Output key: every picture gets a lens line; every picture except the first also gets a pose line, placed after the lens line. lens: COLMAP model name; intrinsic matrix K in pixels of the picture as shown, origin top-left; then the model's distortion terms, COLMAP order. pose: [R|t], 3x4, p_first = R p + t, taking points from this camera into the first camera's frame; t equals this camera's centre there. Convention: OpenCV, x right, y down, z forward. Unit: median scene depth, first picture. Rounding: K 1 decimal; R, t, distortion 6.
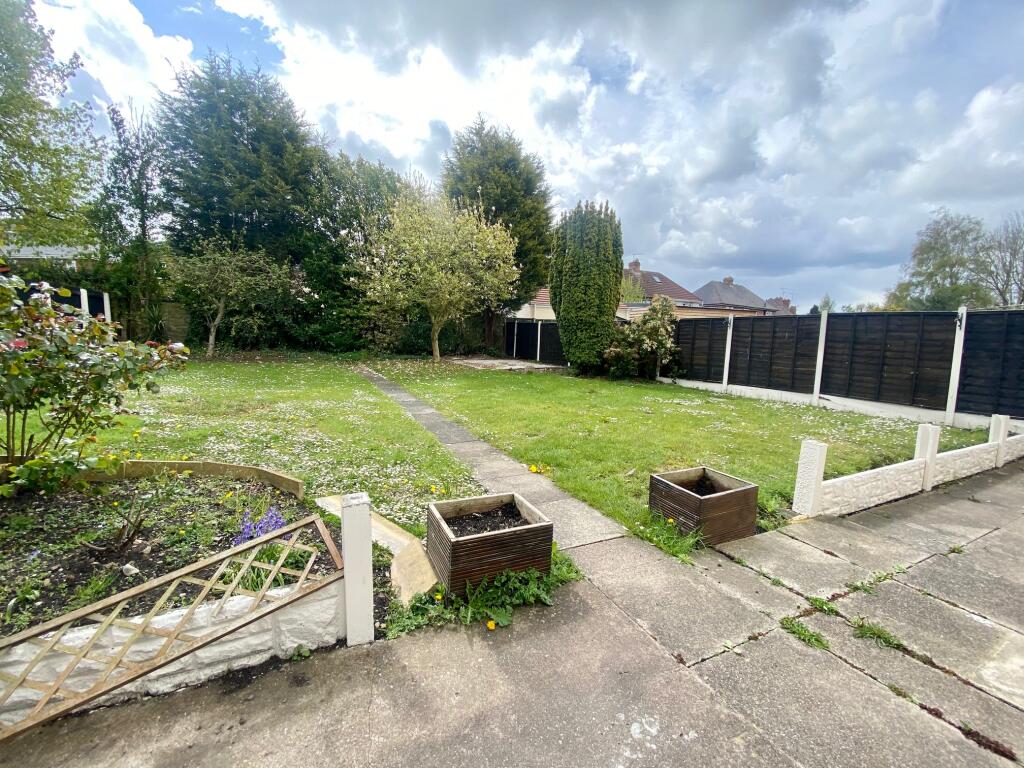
lens RADIAL K [[412.5, 0, 510.5], [0, 412.5, 382.4], [0, 0, 1]] dist [0.024205, -0.021544]
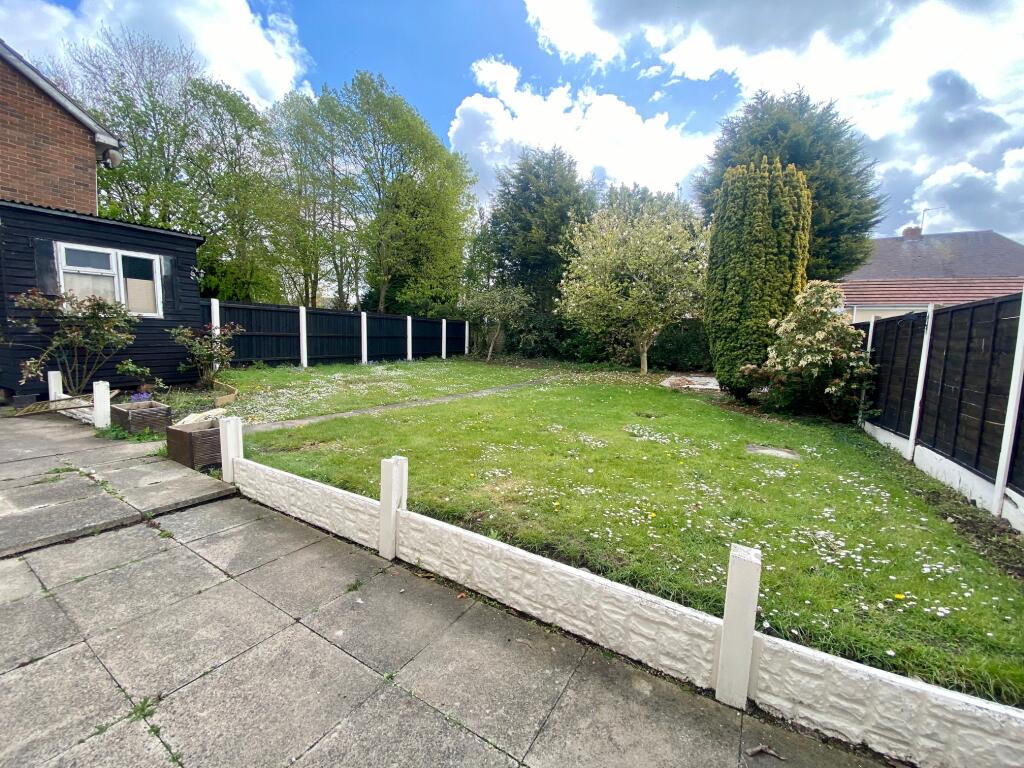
lens RADIAL K [[412.5, 0, 510.5], [0, 412.5, 382.4], [0, 0, 1]] dist [0.024205, -0.021544]
pose [[0.556823, 0.076884, -0.827066, 0.593215], [-0.117636, 0.992970, 0.013109, -0.015940], [0.822259, 0.089993, 0.561953, 0.275553]]
